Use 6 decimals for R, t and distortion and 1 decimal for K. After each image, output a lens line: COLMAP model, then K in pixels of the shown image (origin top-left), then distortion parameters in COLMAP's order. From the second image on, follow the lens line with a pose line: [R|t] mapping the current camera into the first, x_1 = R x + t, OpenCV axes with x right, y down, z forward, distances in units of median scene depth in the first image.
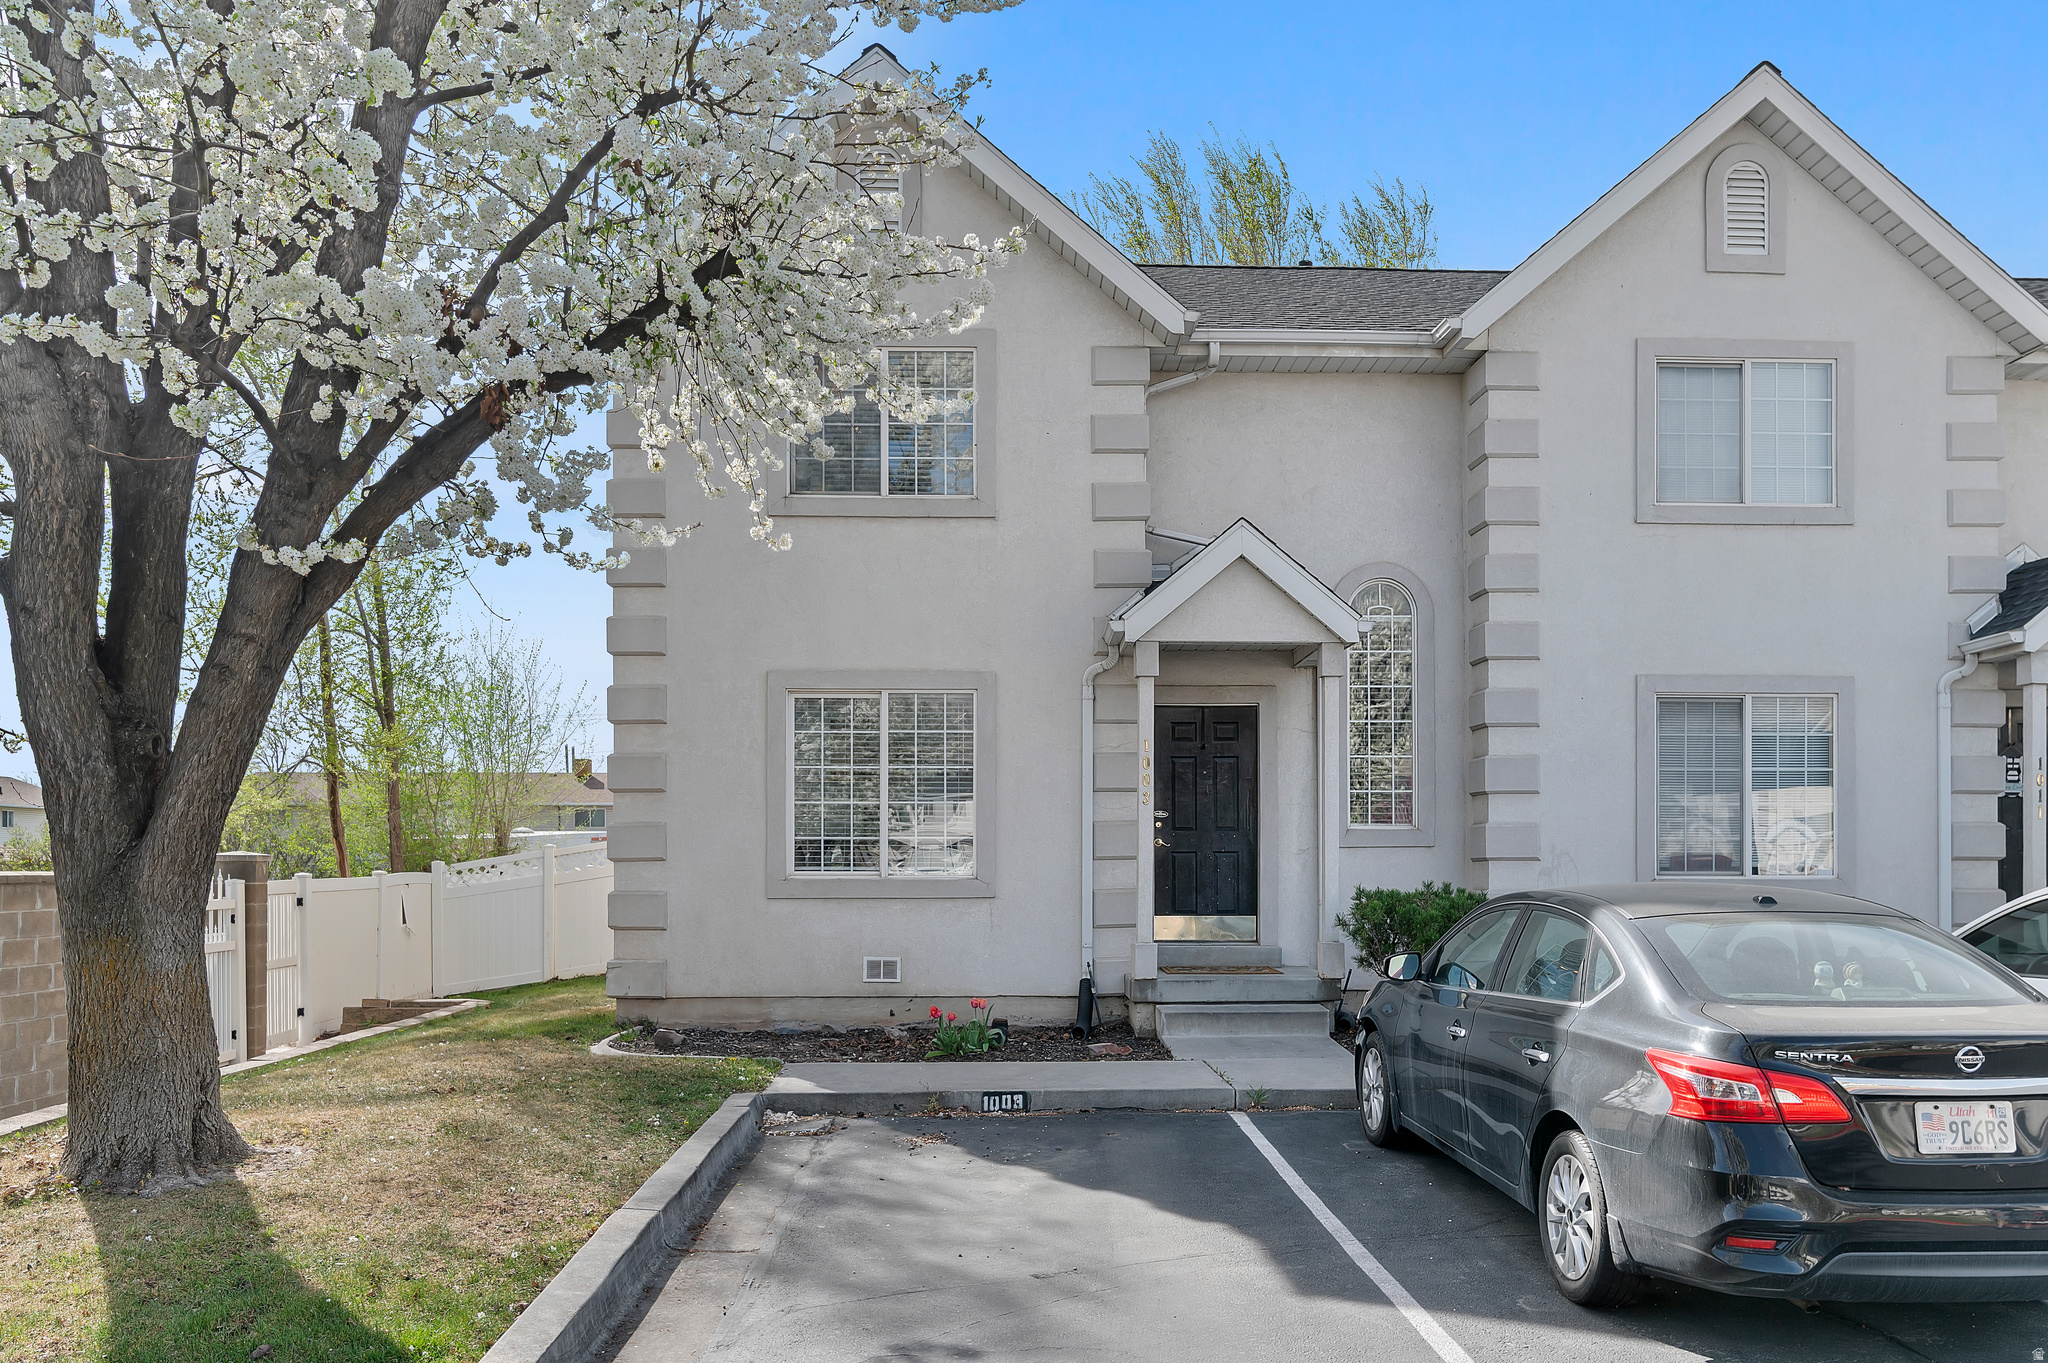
lens RADIAL K [[1522.5, 0, 1024.0], [0, 1522.5, 681.5], [0, 0, 1]] dist [0.002440, 0.003350]
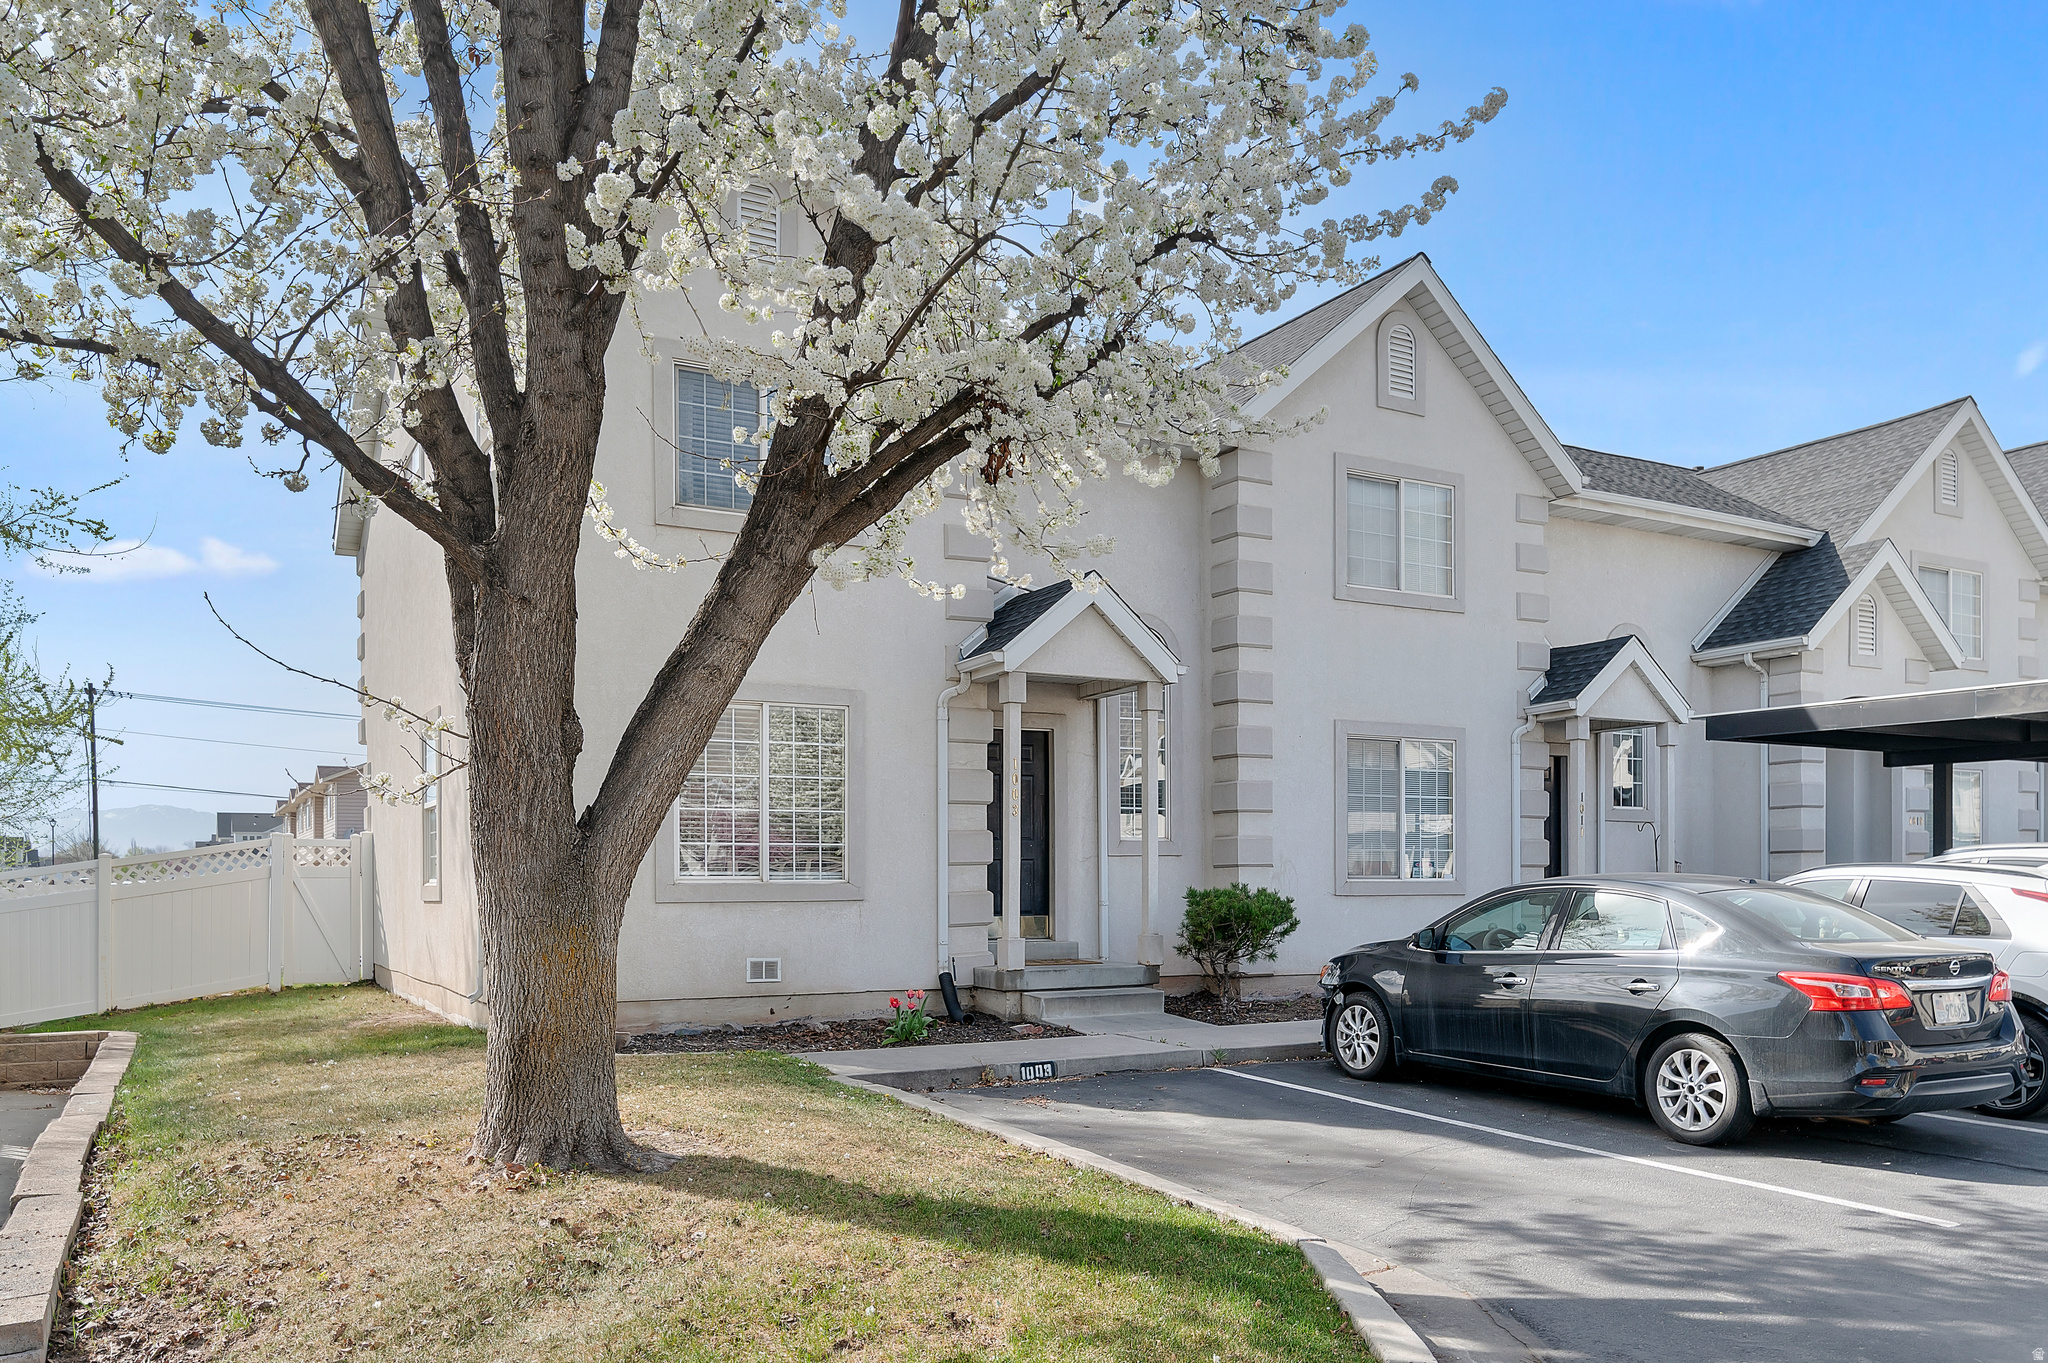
lens RADIAL K [[1560.3, 0, 1024.0], [0, 1560.3, 681.5], [0, 0, 1]] dist [0.005204, 0.005335]
pose [[0.889007, 0.055337, 0.454538, -0.422527], [-0.050299, 0.998465, -0.023179, 0.007181], [-0.455123, -0.002257, 0.890426, -0.033686]]
